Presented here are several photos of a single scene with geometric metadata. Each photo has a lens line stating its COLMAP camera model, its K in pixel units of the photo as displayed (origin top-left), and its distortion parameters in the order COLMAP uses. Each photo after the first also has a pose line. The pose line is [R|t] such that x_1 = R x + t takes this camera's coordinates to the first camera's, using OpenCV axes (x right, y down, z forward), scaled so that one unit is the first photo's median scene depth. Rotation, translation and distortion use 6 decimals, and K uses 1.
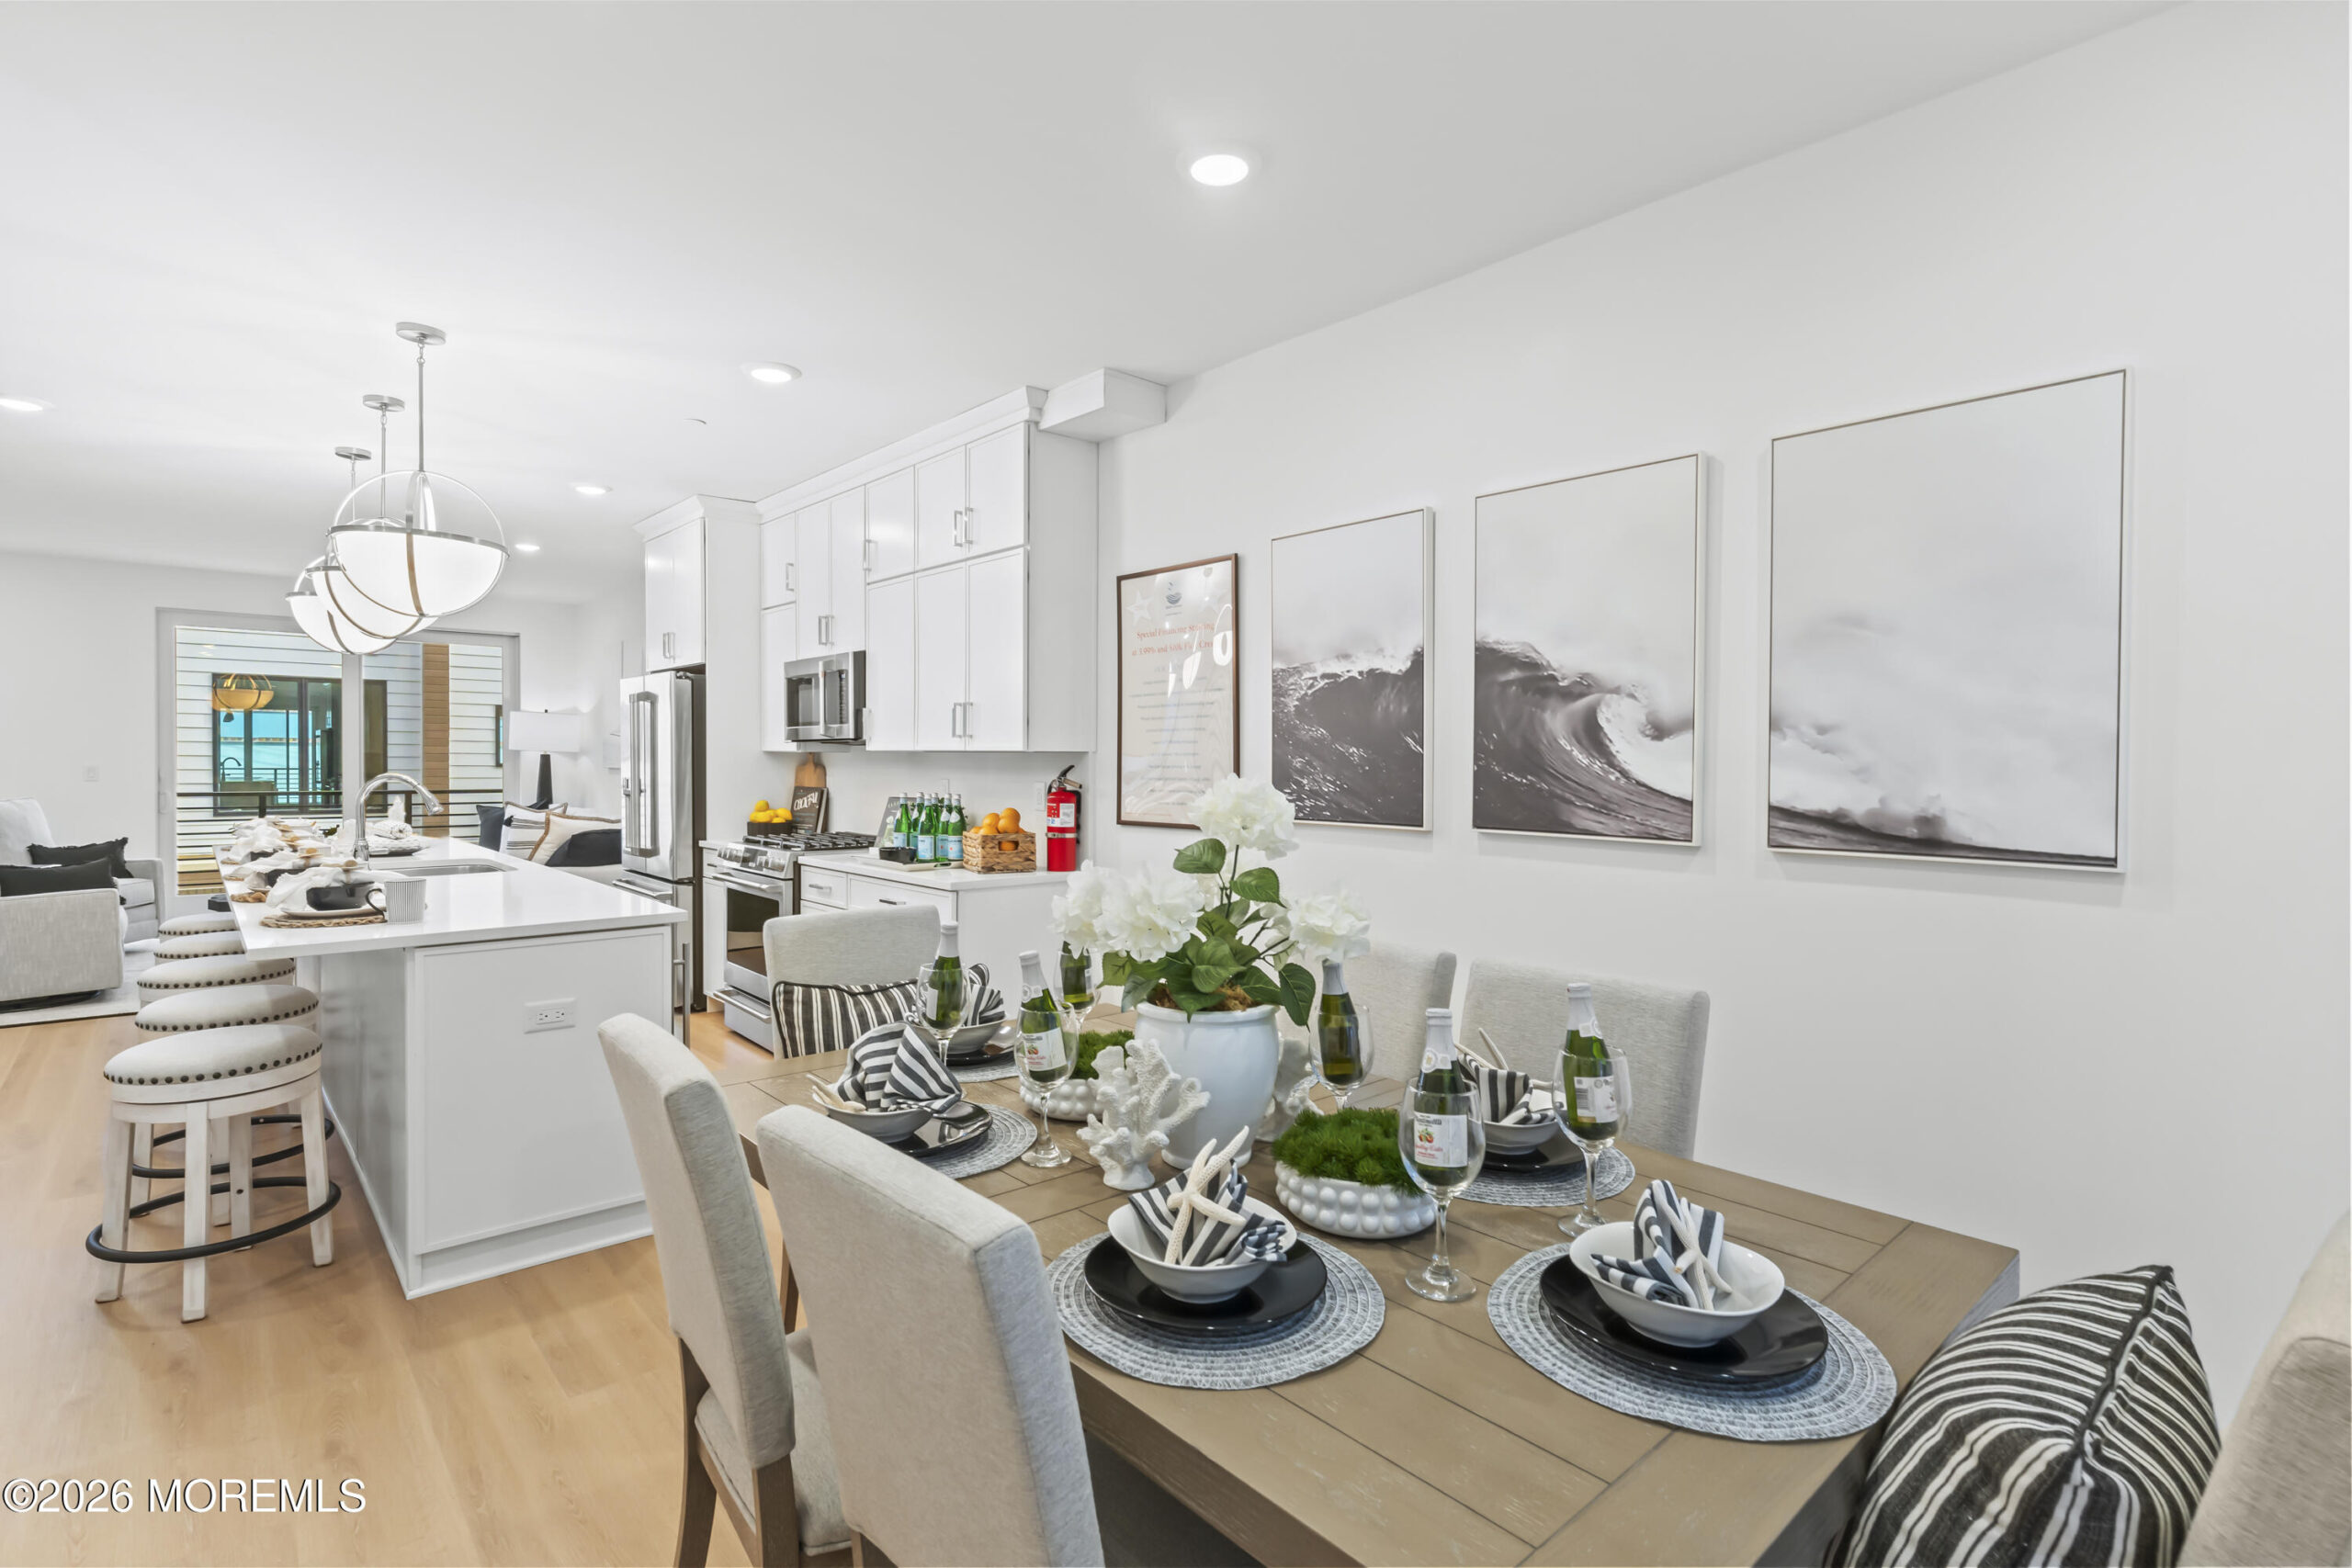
lens RADIAL K [[1104.8, 0, 1157.0], [0, 1104.8, 775.7], [0, 0, 1]] dist [0.005024, -0.000074]
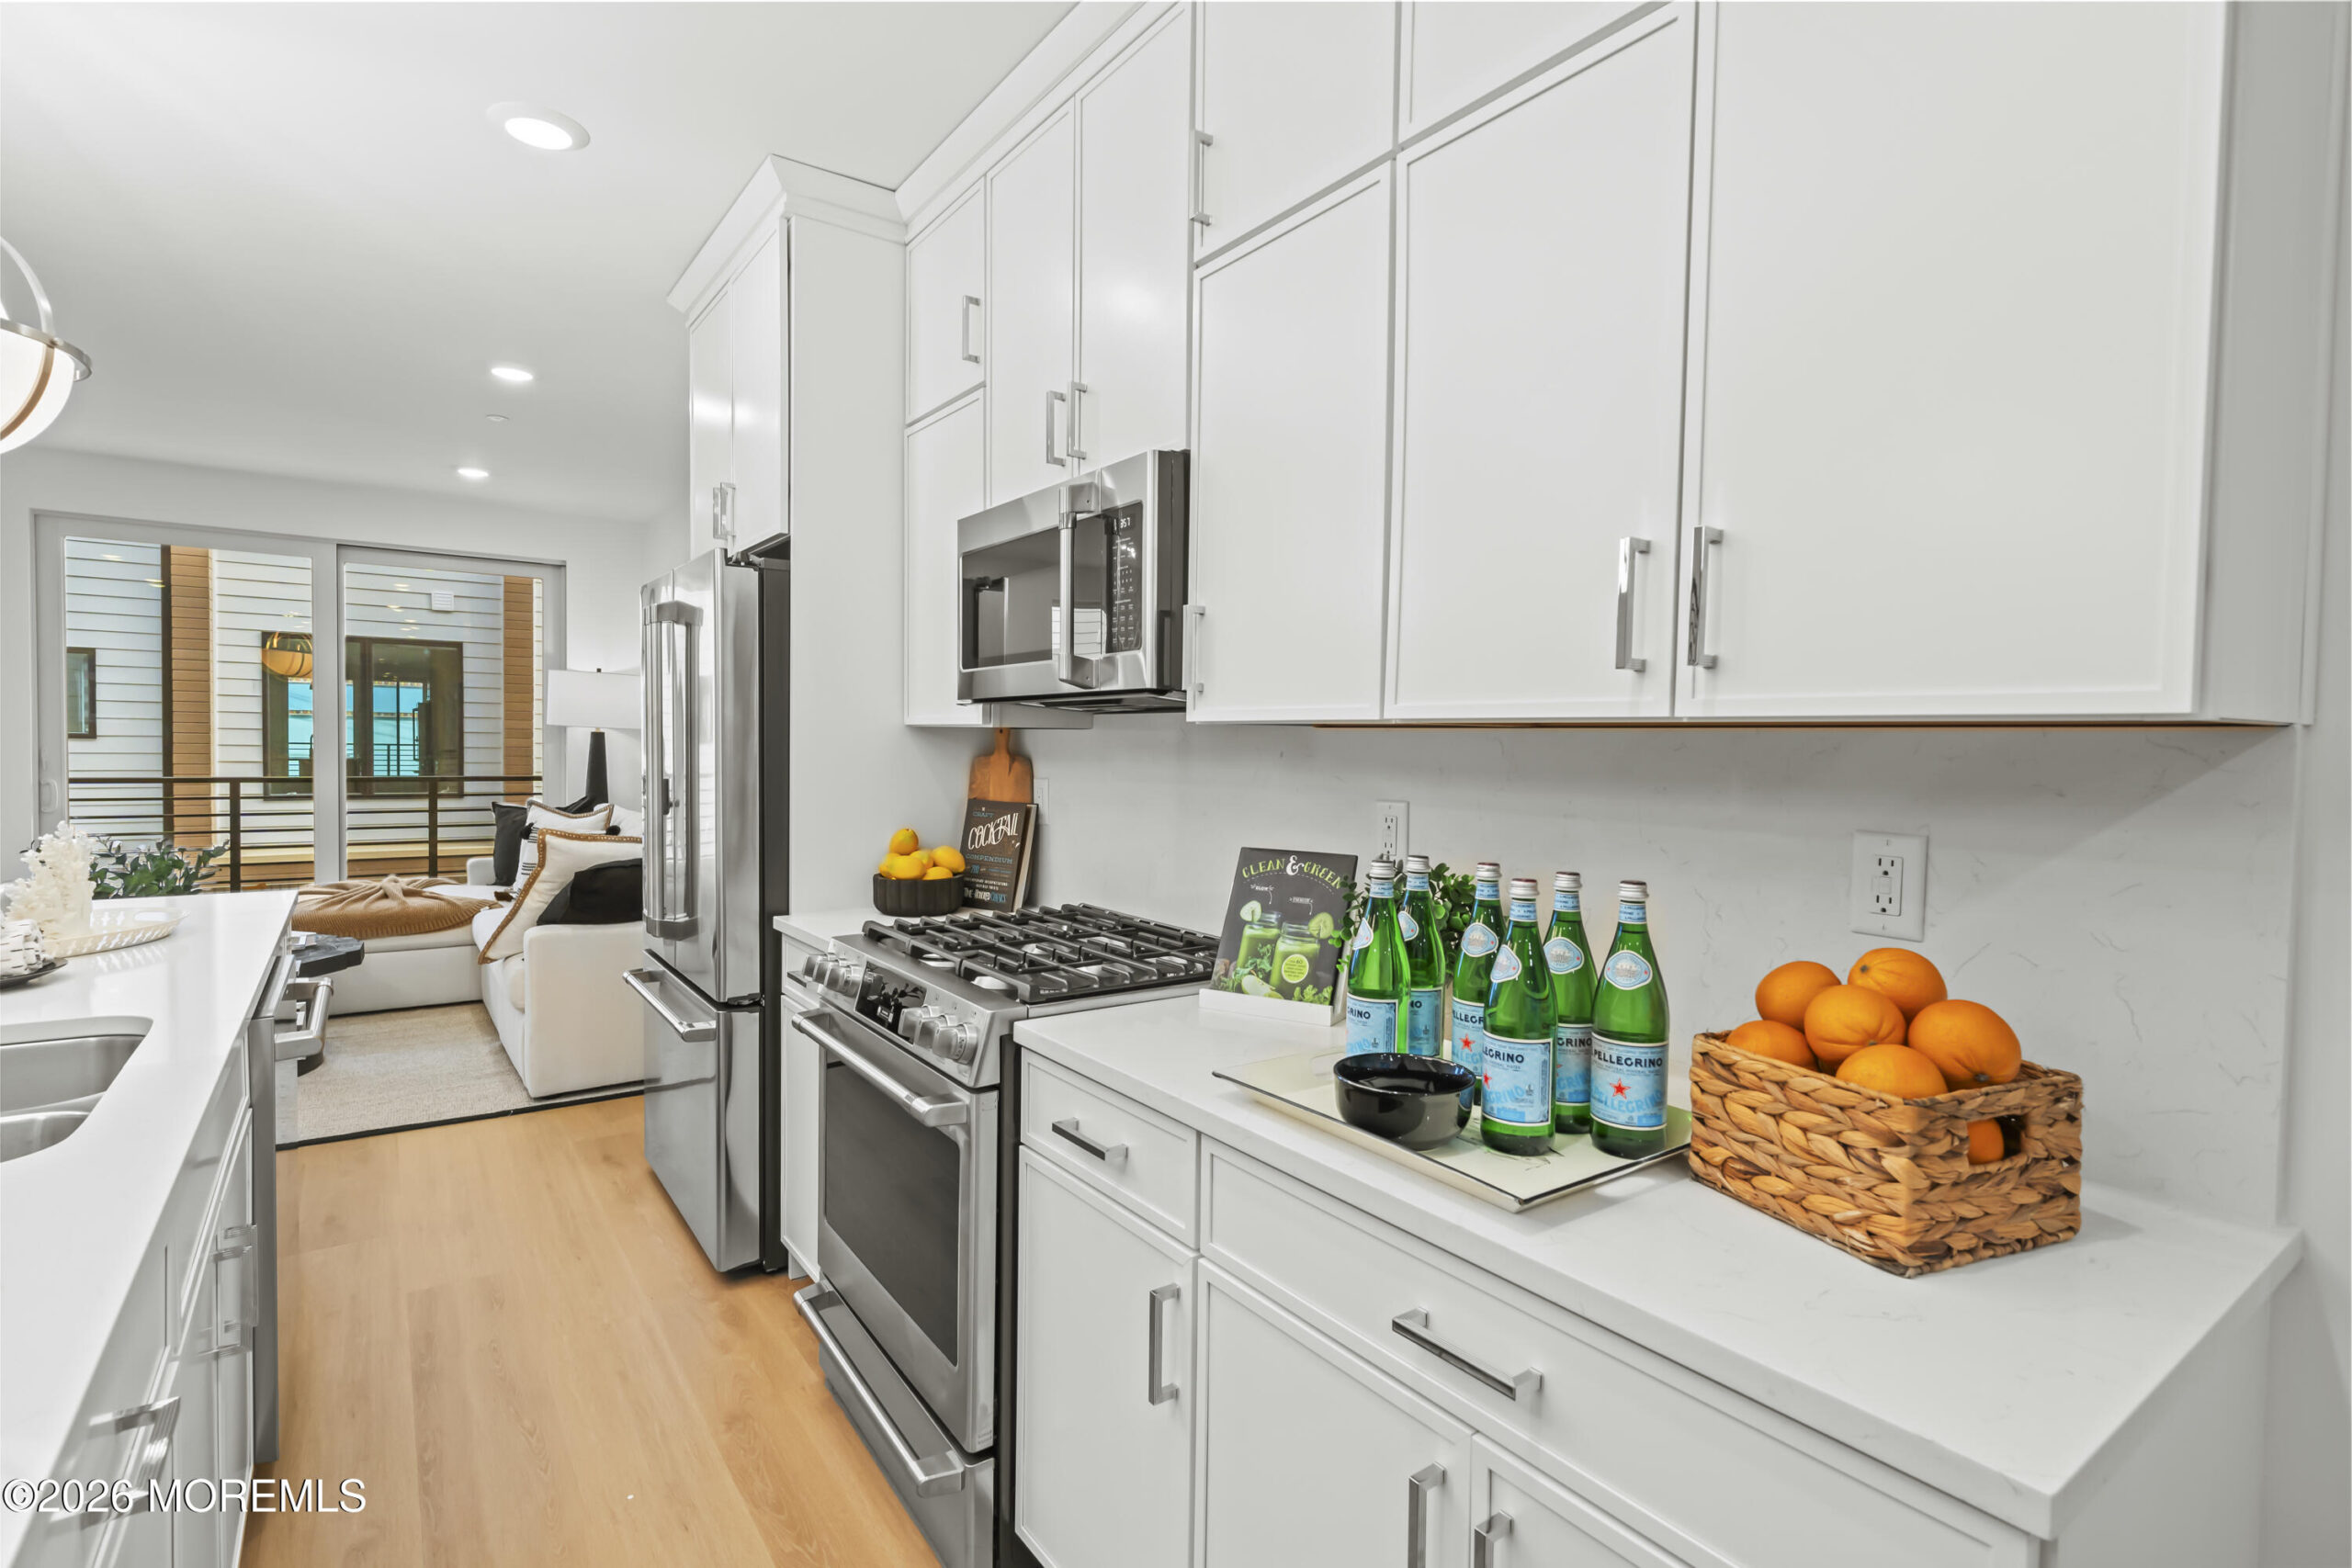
lens RADIAL K [[1119.3, 0, 1171.2], [0, 1119.3, 782.5], [0, 0, 1]] dist [0.002506, 0.000892]
pose [[0.995307, 0.013332, -0.095842, -0.195724], [-0.011340, 0.999709, 0.021297, -0.009103], [0.096098, -0.020110, 0.995169, 0.528522]]
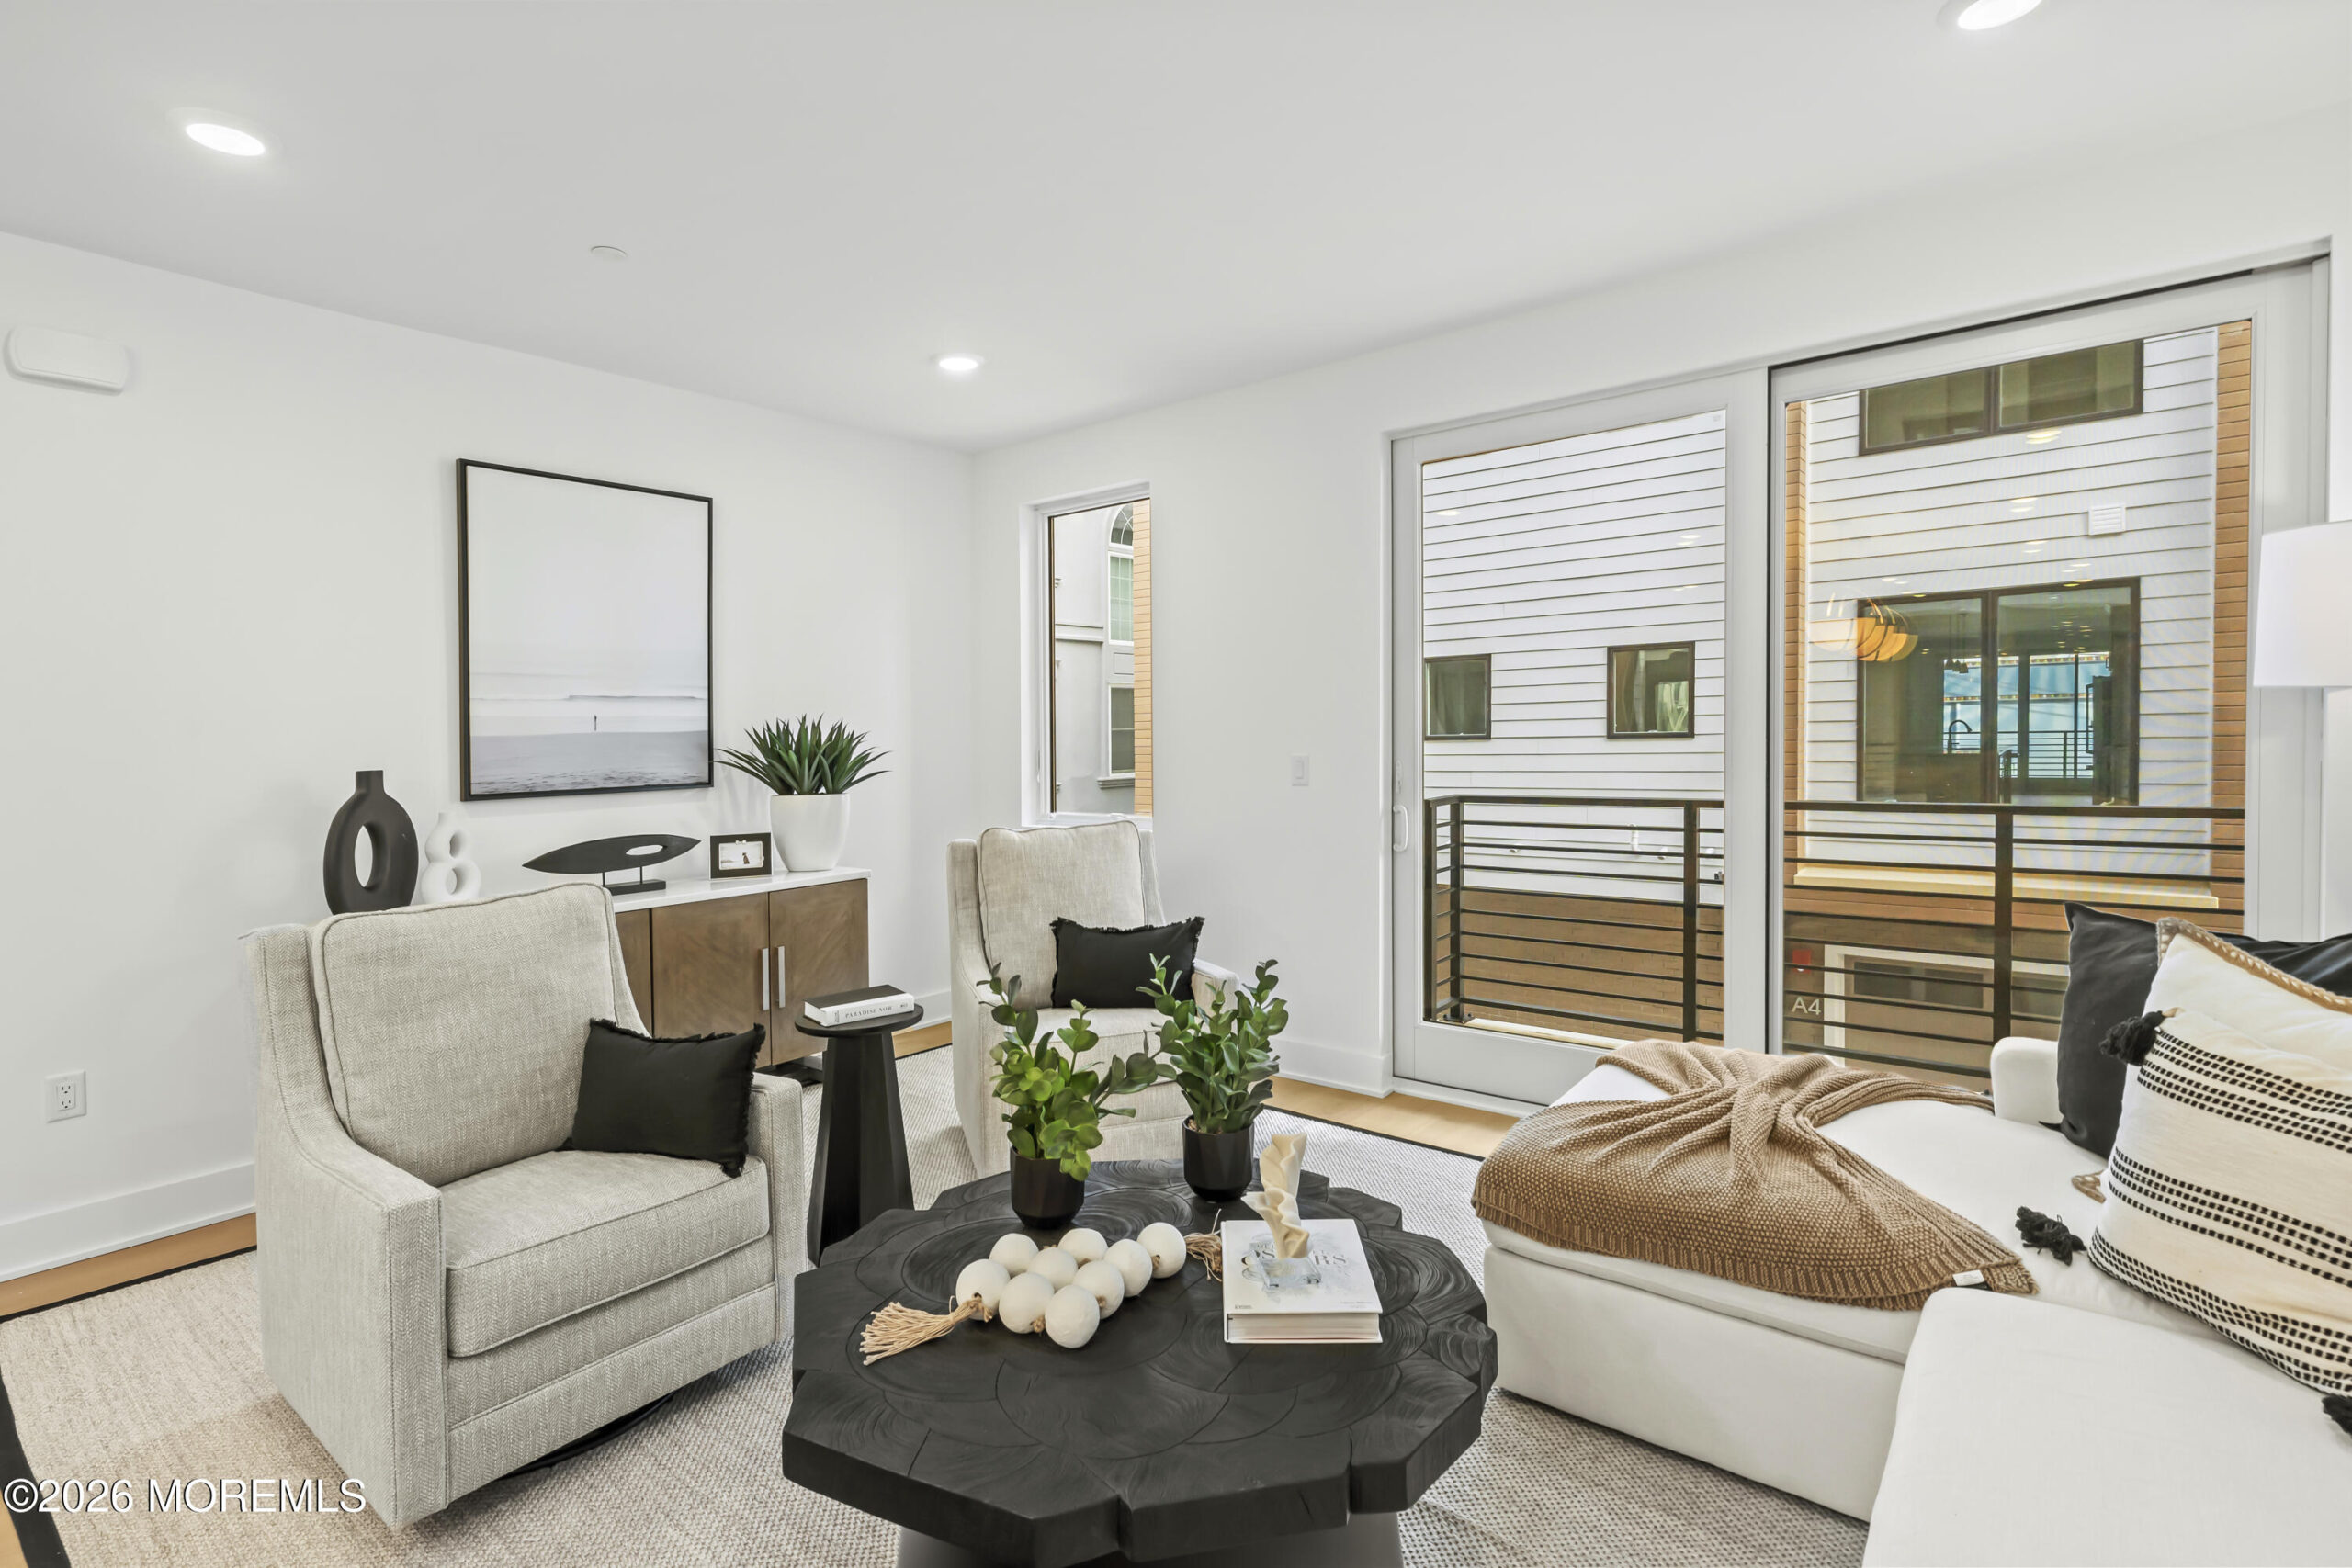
lens RADIAL K [[1104.8, 0, 1157.0], [0, 1104.8, 775.7], [0, 0, 1]] dist [0.005024, -0.000074]
pose [[0.158068, 0.027287, -0.987051, -0.599366], [0.010425, 0.999516, 0.029301, -0.021464], [0.987373, -0.014921, 0.157707, 1.141167]]
